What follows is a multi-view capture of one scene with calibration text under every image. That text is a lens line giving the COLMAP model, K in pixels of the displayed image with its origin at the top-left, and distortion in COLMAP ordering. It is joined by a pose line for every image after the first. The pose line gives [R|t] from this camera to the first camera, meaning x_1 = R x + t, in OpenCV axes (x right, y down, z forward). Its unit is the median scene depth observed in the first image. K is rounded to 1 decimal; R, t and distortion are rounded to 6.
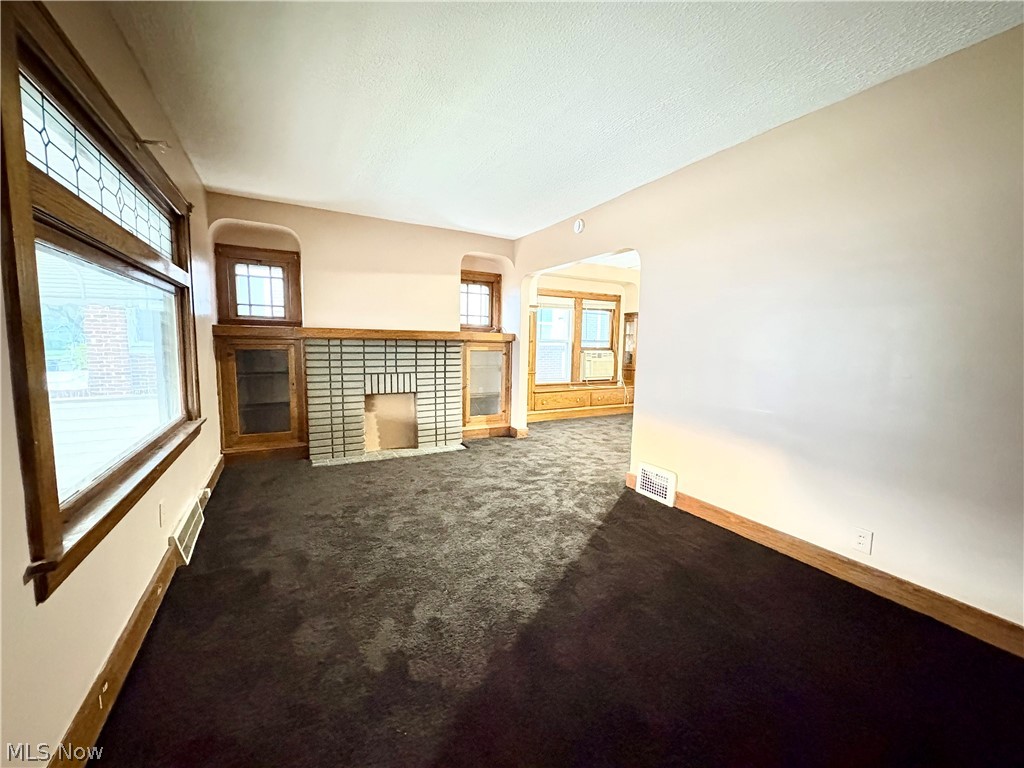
lens RADIAL K [[408.1, 0, 513.5], [0, 408.1, 383.6], [0, 0, 1]] dist [0.003065, 0.000081]
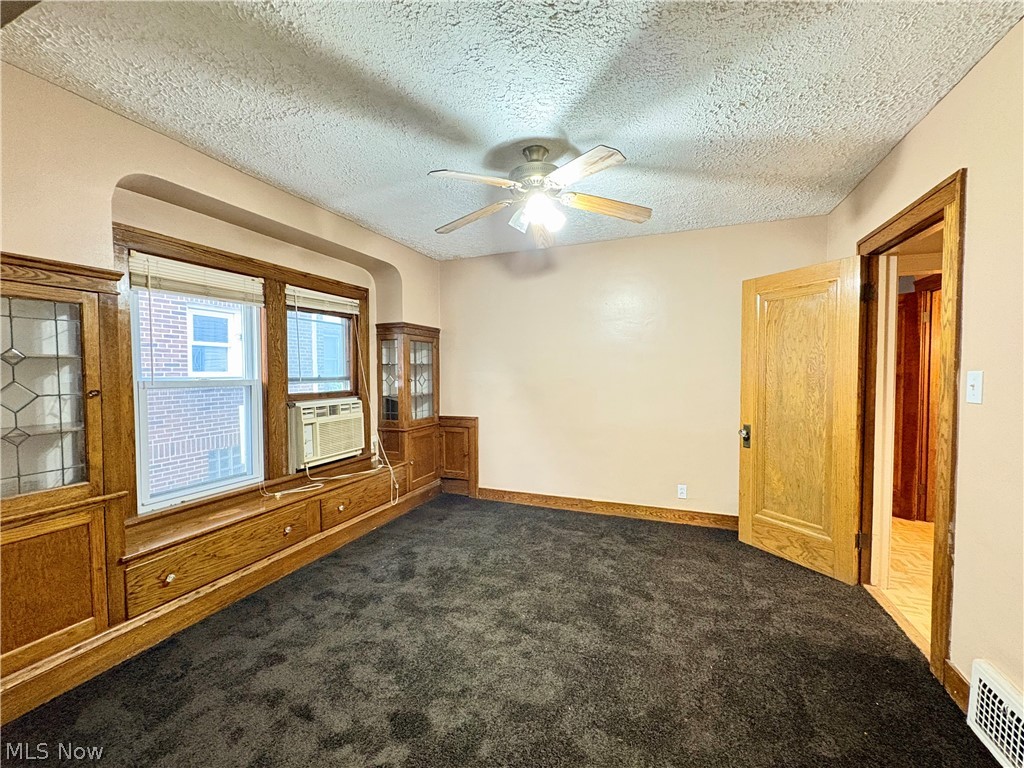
lens RADIAL K [[408.1, 0, 518.7], [0, 408.1, 385.2], [0, 0, 1]] dist [0.003065, 0.000081]
pose [[0.765311, -0.040650, 0.642375, 0.073311], [0.081765, 0.996058, -0.034382, -0.062727], [-0.638446, 0.078836, 0.765619, 0.498860]]
